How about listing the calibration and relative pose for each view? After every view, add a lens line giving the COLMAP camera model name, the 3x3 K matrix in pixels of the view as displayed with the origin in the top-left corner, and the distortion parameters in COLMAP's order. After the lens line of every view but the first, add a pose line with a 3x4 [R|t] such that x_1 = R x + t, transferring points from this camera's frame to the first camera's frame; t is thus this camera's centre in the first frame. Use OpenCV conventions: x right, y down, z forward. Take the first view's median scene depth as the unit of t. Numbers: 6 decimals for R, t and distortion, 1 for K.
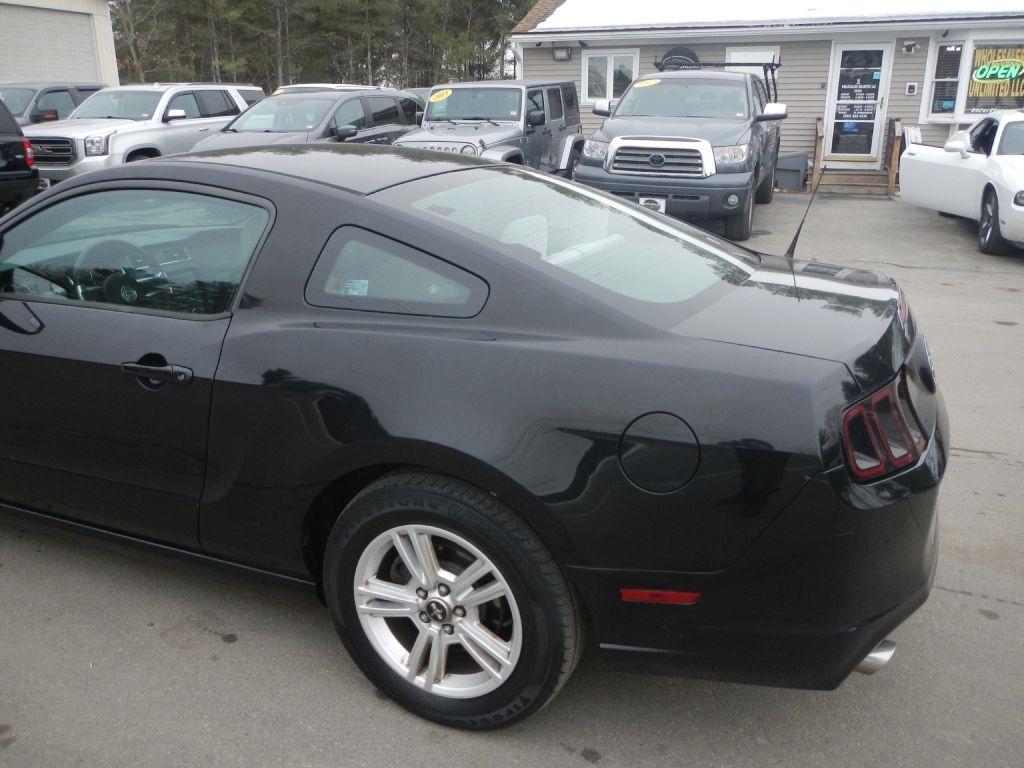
lens RADIAL K [[843.0, 0, 512.0], [0, 843.0, 384.0], [0, 0, 1]] dist [-0.006071, 0.001311]
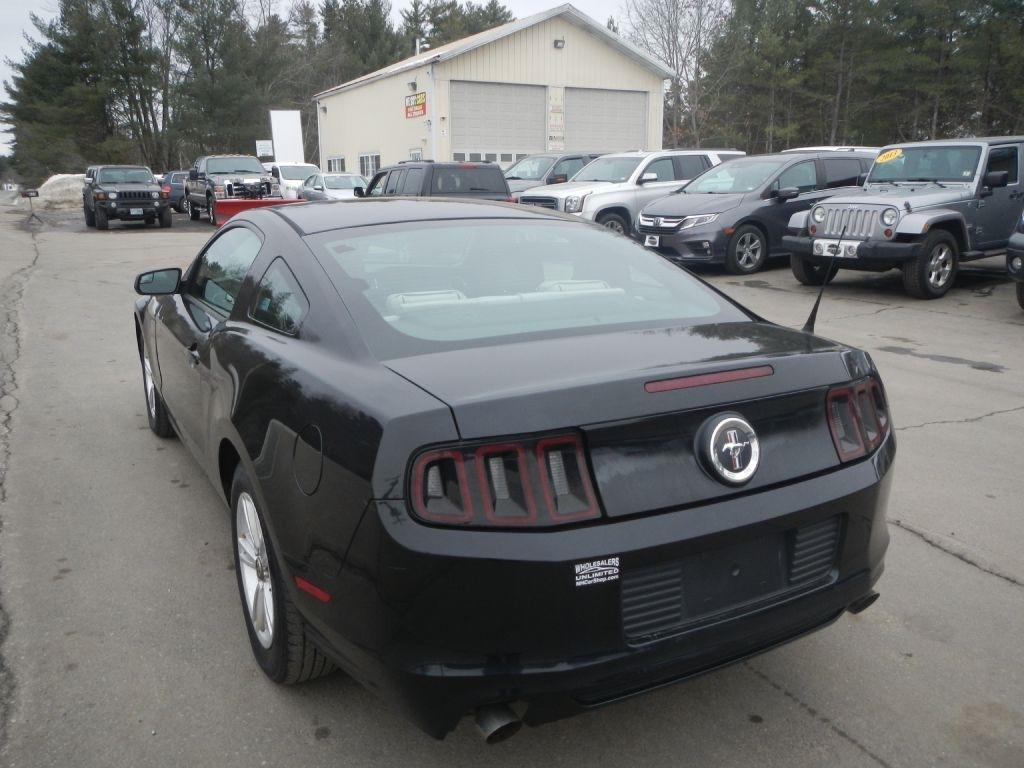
lens RADIAL K [[843.0, 0, 512.0], [0, 843.0, 384.0], [0, 0, 1]] dist [-0.006071, 0.001311]
pose [[0.801821, 0.135213, -0.582066, 0.129747], [-0.175828, 0.984328, -0.013553, -0.006382], [0.571111, 0.113210, 0.813028, 0.026980]]
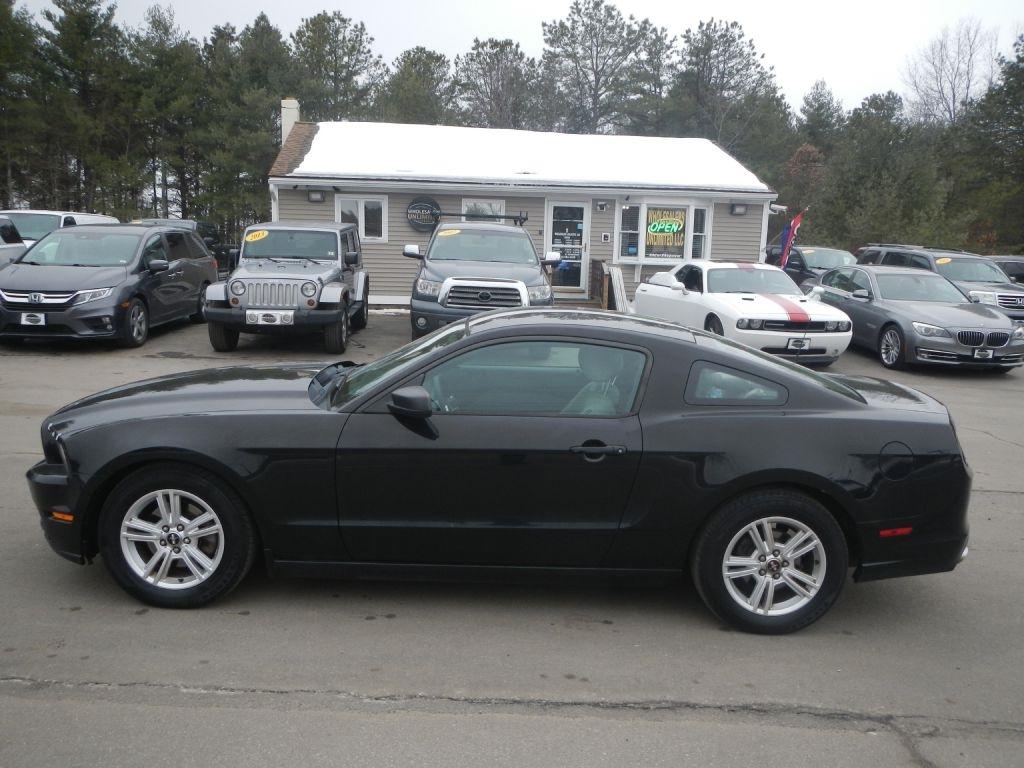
lens RADIAL K [[843.0, 0, 512.0], [0, 843.0, 384.0], [0, 0, 1]] dist [-0.006071, 0.001311]
pose [[0.910966, -0.042820, 0.410252, -0.197123], [0.099134, 0.988173, -0.116987, 0.005313], [-0.400391, 0.147241, 0.904438, -0.071692]]
